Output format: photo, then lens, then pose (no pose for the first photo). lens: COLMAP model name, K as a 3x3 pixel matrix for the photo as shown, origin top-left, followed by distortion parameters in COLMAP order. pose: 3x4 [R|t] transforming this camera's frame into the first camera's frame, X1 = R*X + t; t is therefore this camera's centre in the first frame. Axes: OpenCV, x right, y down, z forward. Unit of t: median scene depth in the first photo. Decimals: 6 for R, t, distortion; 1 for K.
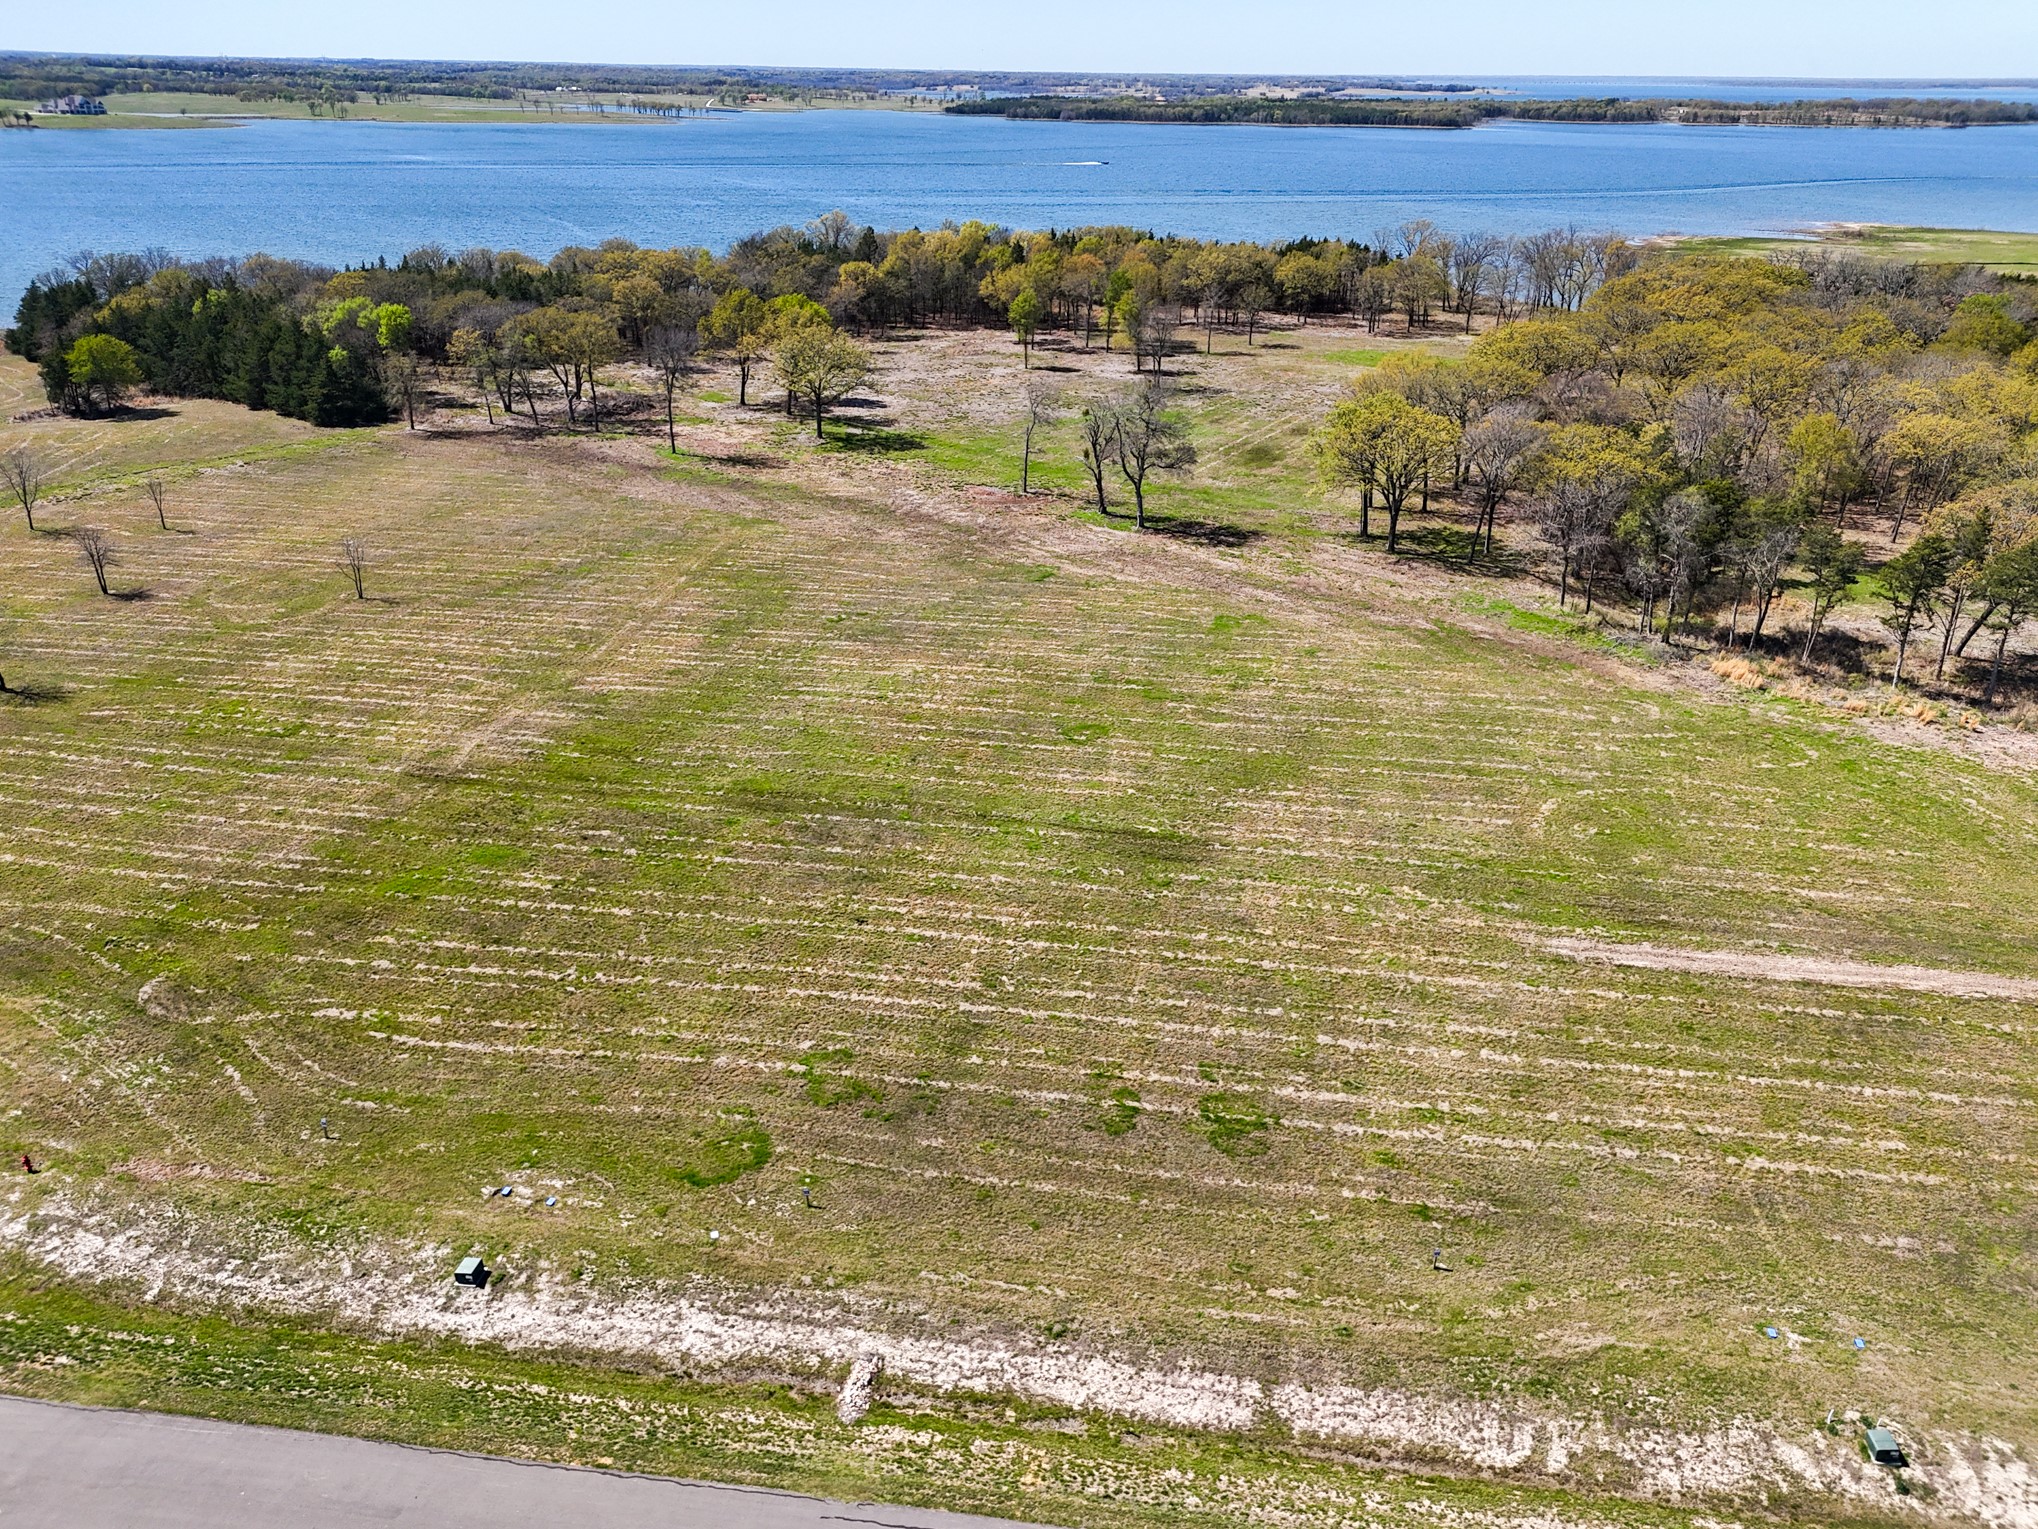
lens RADIAL K [[1498.7, 0, 1018.3], [0, 1498.7, 764.9], [0, 0, 1]] dist [0.056655, -0.052470]
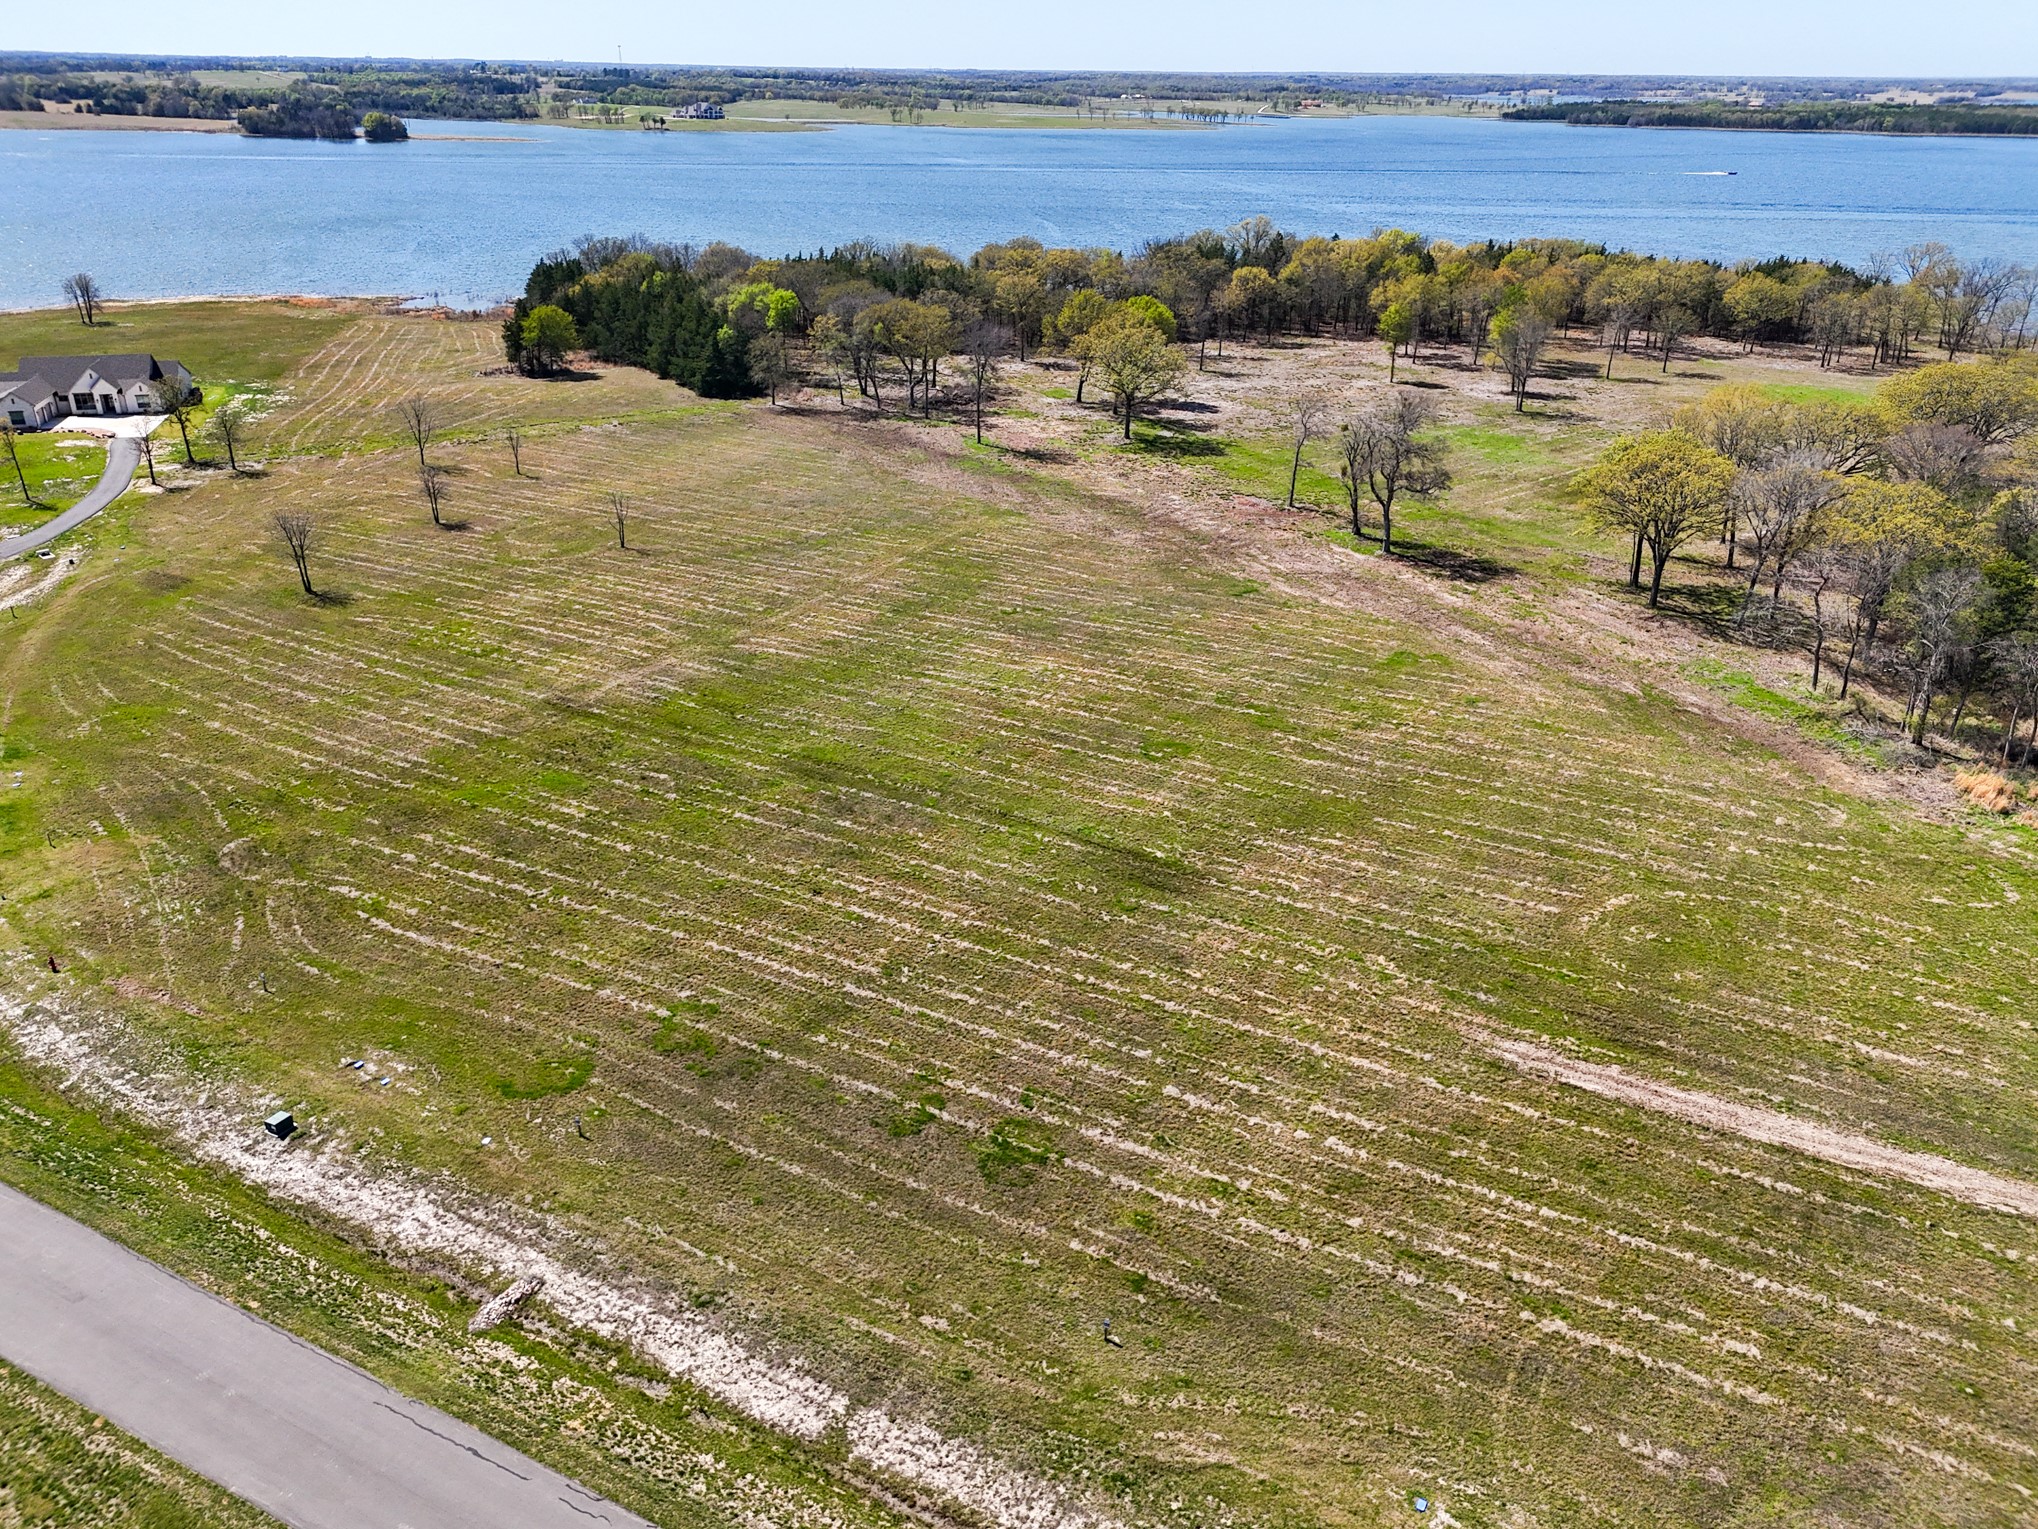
lens RADIAL K [[1498.7, 0, 1017.0], [0, 1498.7, 759.8], [0, 0, 1]] dist [0.056655, -0.052470]
pose [[0.940655, 0.139400, -0.309412, 0.244529], [-0.141312, 0.989830, 0.016341, -0.016648], [0.308543, 0.028352, 0.950788, 0.041968]]
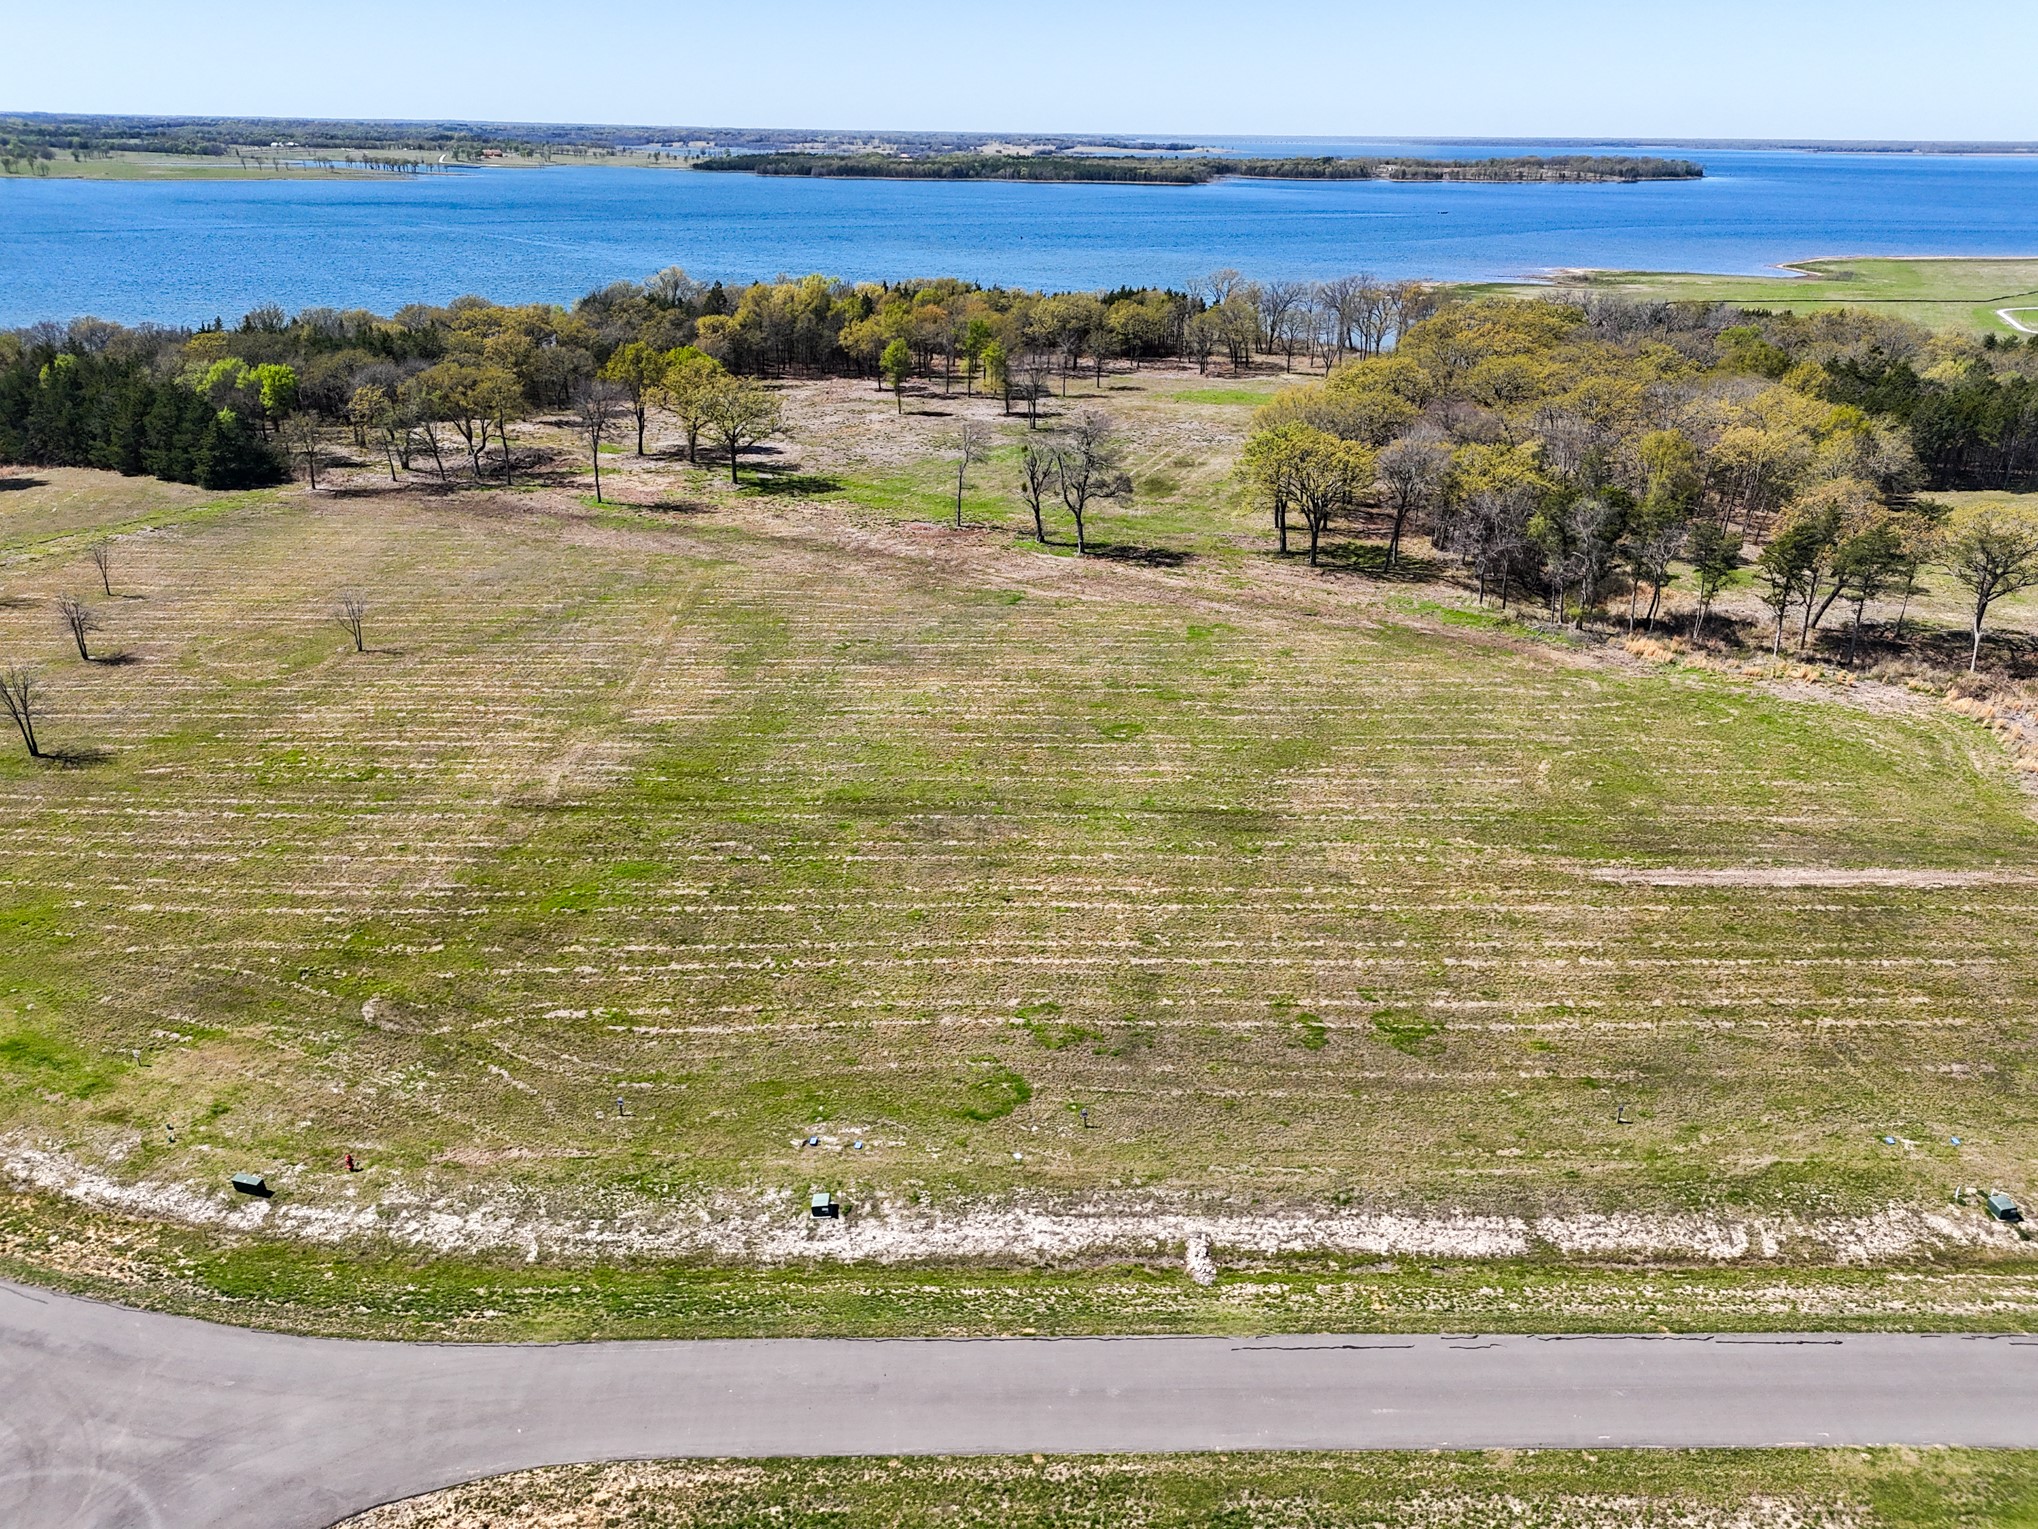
lens RADIAL K [[1498.7, 0, 1018.1], [0, 1498.7, 765.9], [0, 0, 1]] dist [0.056655, -0.052470]
pose [[0.986414, -0.062582, 0.151890, -0.190421], [0.067253, 0.997402, -0.025805, 0.025693], [-0.149881, 0.035670, 0.988060, -0.067981]]
